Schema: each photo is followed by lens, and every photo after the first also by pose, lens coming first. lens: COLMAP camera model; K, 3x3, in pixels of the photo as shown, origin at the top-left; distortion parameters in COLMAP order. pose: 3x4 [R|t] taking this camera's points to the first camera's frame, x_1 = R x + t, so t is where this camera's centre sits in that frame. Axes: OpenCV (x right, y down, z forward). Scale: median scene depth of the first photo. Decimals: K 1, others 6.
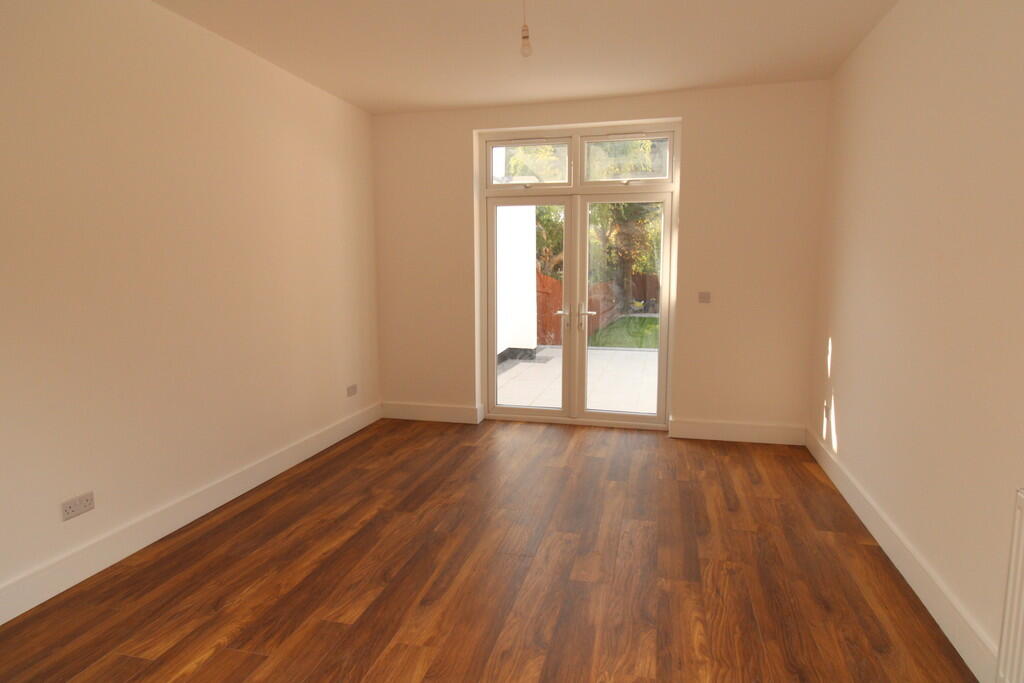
lens RADIAL K [[587.0, 0, 519.9], [0, 587.0, 338.8], [0, 0, 1]] dist [0.004776, -0.012098]
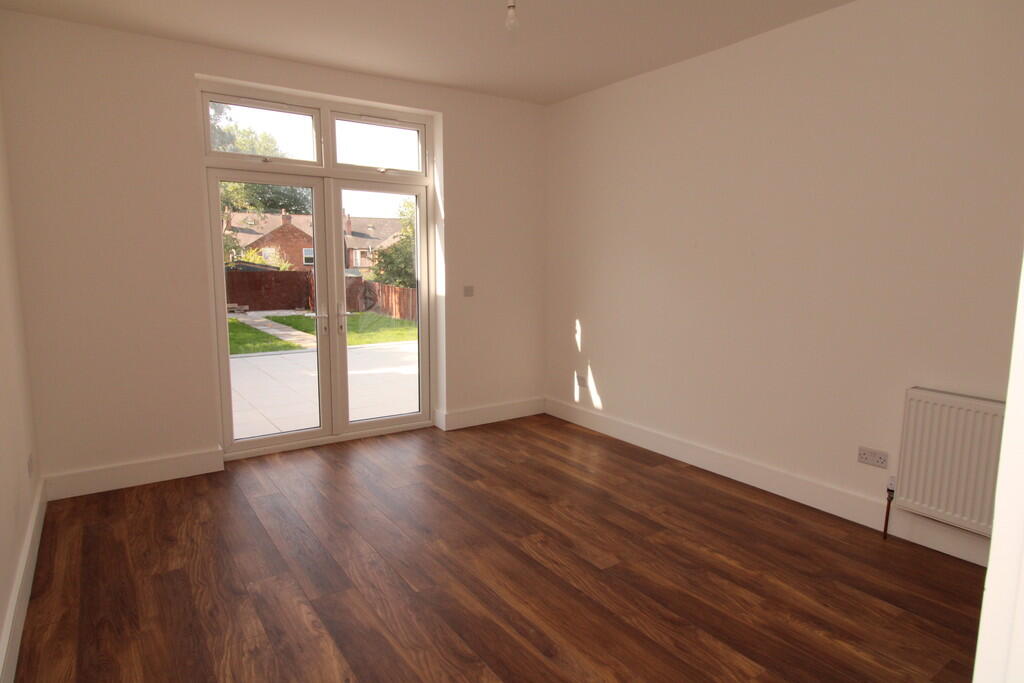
lens RADIAL K [[588.3, 0, 523.7], [0, 588.3, 341.0], [0, 0, 1]] dist [0.006514, -0.013028]
pose [[0.659310, -0.096338, 0.745674, -0.443826], [0.089144, 0.994778, 0.049701, -0.027479], [-0.746568, 0.033704, 0.664455, 0.252690]]
